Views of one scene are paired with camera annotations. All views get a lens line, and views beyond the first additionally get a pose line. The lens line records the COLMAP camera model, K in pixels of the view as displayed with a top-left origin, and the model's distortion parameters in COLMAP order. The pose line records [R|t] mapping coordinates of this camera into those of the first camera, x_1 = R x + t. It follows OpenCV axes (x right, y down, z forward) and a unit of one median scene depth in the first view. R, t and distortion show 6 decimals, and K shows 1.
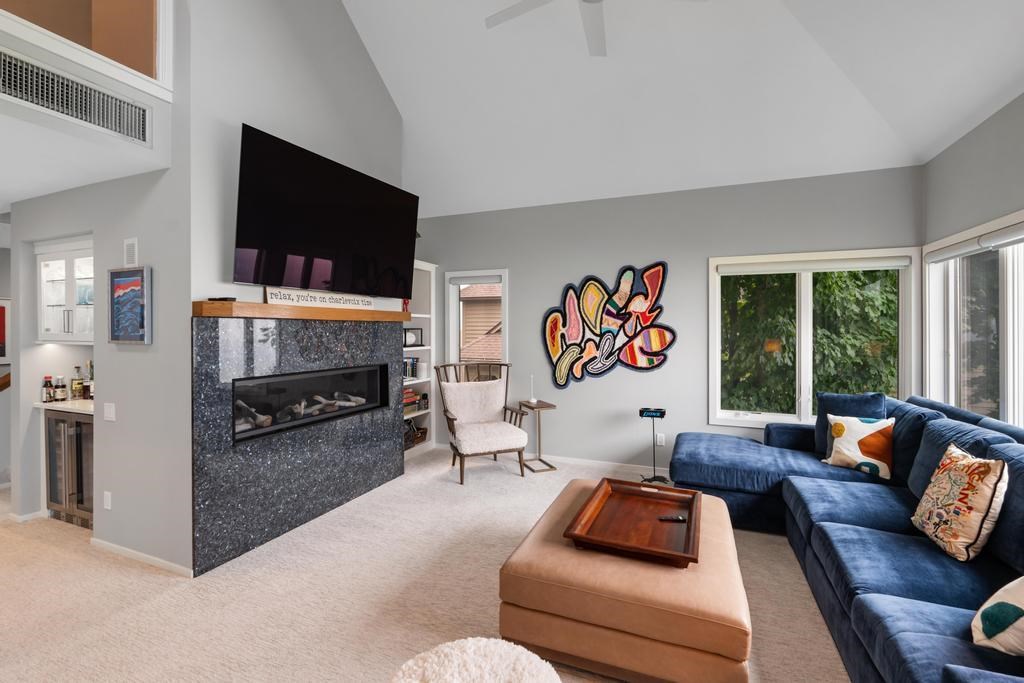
lens RADIAL K [[452.1, 0, 510.4], [0, 452.1, 328.4], [0, 0, 1]] dist [-0.002740, -0.000391]
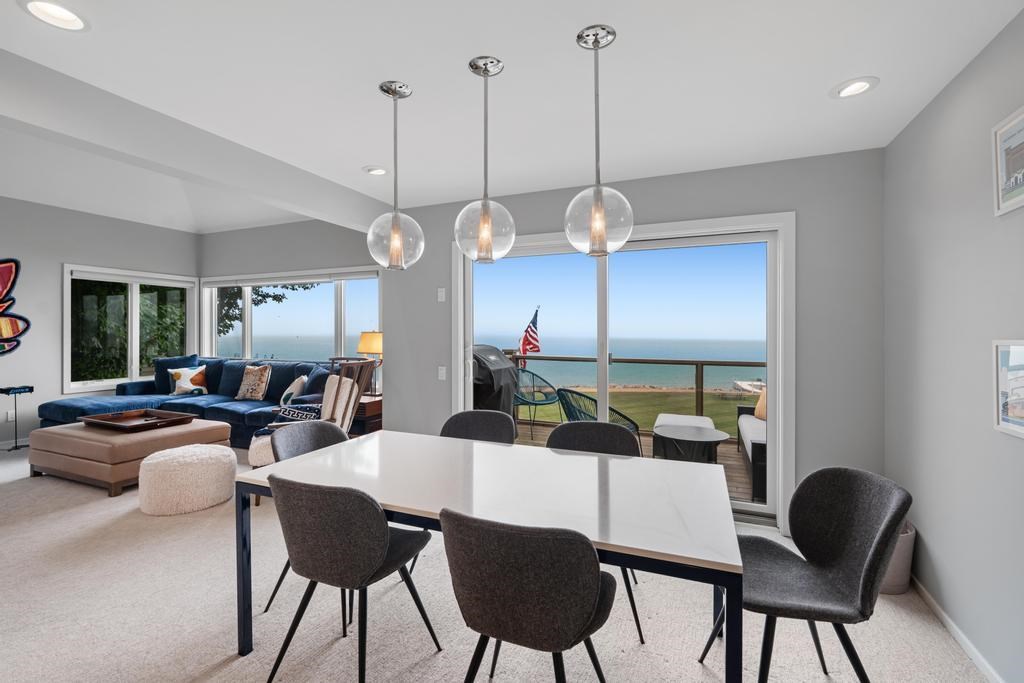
lens RADIAL K [[452.1, 0, 510.4], [0, 452.1, 328.4], [0, 0, 1]] dist [-0.002740, -0.000391]
pose [[0.010563, 0.005890, 0.999927, -0.845665], [-0.004464, 0.999973, -0.005844, 0.030168], [-0.999934, -0.004402, 0.010589, -0.280609]]
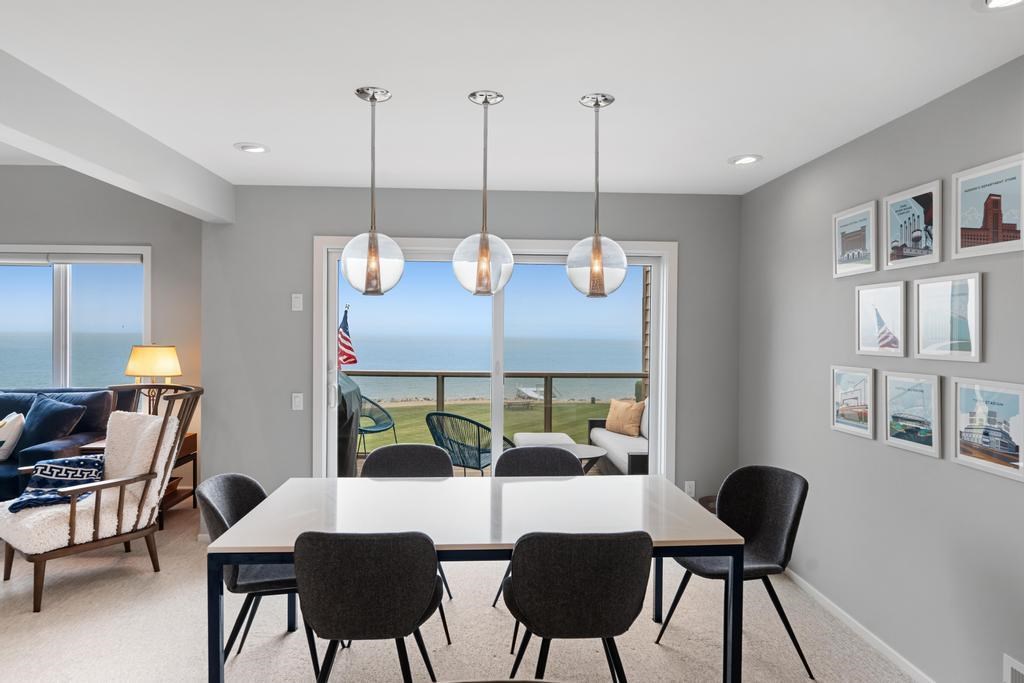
lens RADIAL K [[602.5, 0, 509.7], [0, 602.5, 329.2], [0, 0, 1]] dist [-0.002313, -0.000212]
pose [[-0.431640, -0.006104, 0.902025, -0.944116], [-0.011037, 0.999938, 0.001485, -0.004969], [-0.901979, -0.009314, -0.431680, -0.022965]]
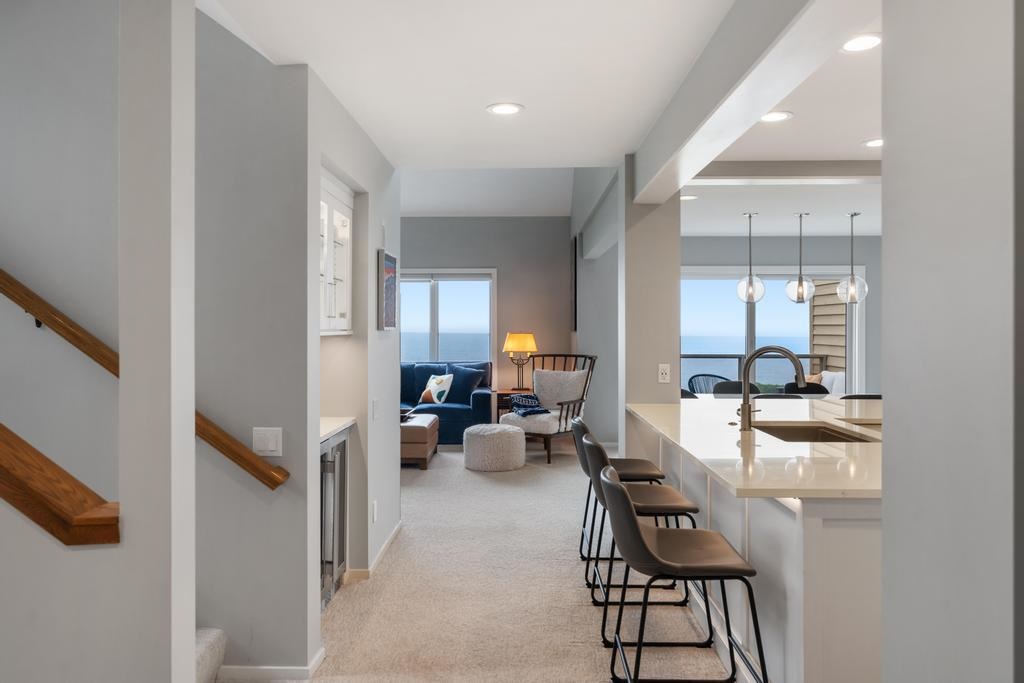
lens RADIAL K [[728.3, 0, 510.3], [0, 728.3, 327.1], [0, 0, 1]] dist [0.001916, 0.000511]
pose [[-0.370030, -0.003213, 0.929014, -1.629652], [-0.003444, 0.999992, 0.002087, 0.013063], [-0.929013, -0.002427, -0.370038, 0.902107]]
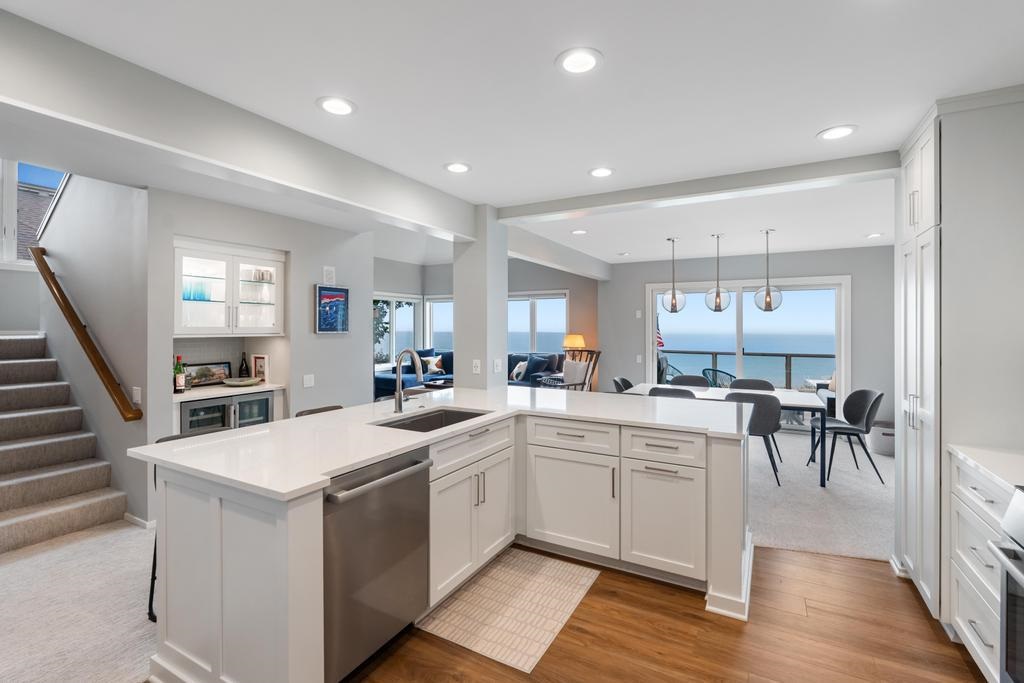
lens RADIAL K [[465.4, 0, 509.9], [0, 465.4, 325.9], [0, 0, 1]] dist [0.001444, 0.000172]
pose [[0.113725, 0.002305, 0.993510, -1.628899], [-0.003805, 0.999991, -0.001885, 0.003807], [-0.993505, -0.003566, 0.113732, 0.134690]]
